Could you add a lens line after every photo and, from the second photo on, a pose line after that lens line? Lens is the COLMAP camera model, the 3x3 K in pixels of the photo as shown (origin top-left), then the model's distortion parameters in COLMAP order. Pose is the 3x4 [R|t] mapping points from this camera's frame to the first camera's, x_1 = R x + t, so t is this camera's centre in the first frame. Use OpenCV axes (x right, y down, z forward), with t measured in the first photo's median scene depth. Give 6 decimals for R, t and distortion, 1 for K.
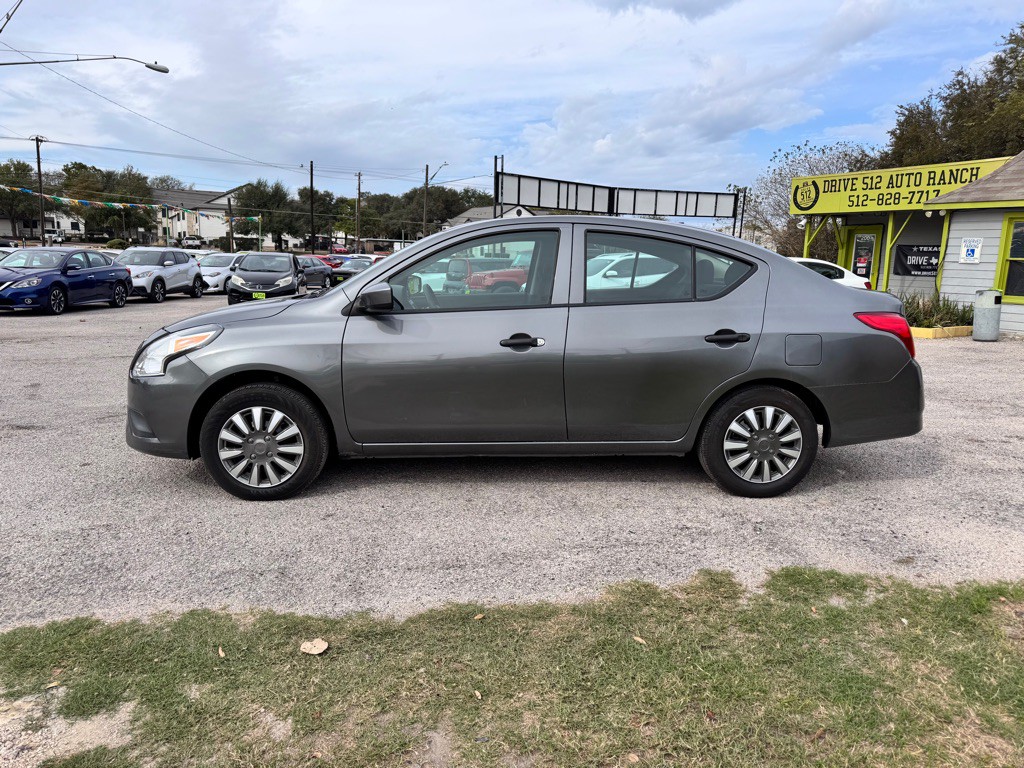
lens RADIAL K [[730.4, 0, 512.0], [0, 730.4, 384.0], [0, 0, 1]] dist [0.051336, -0.122316]
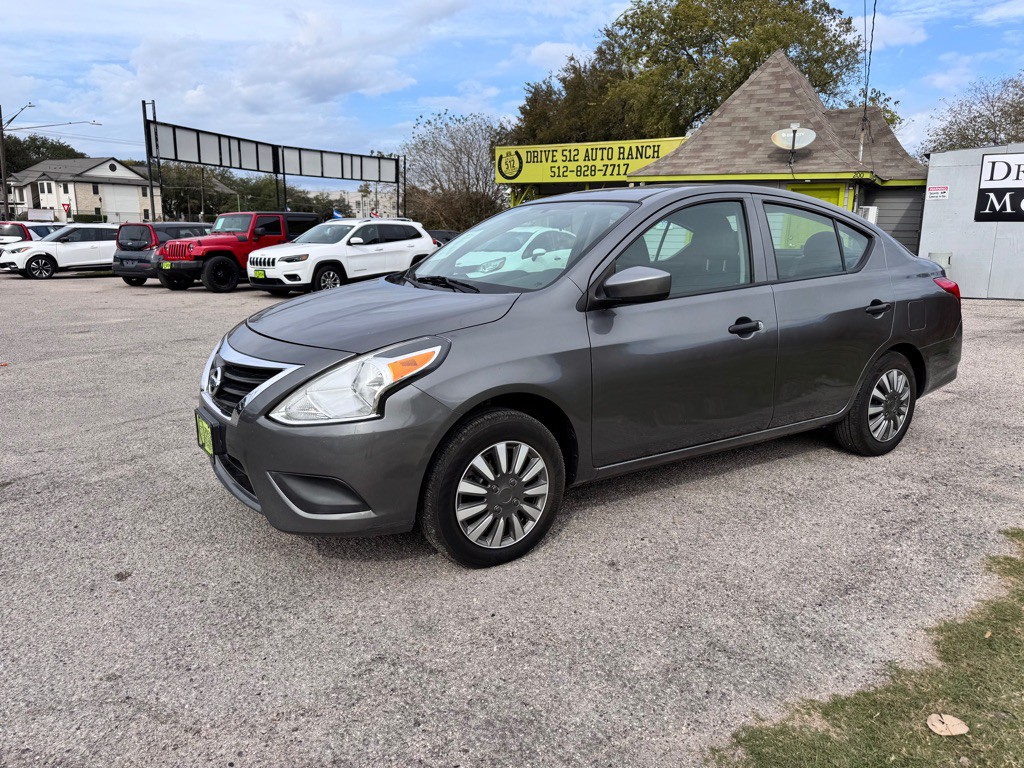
lens RADIAL K [[724.8, 0, 507.8], [0, 724.8, 386.6], [0, 0, 1]] dist [0.003648, -0.008850]
pose [[0.865586, -0.109708, 0.488595, -0.153346], [0.082866, 0.993635, 0.076304, -0.017621], [-0.493856, -0.025560, 0.869168, 0.080903]]
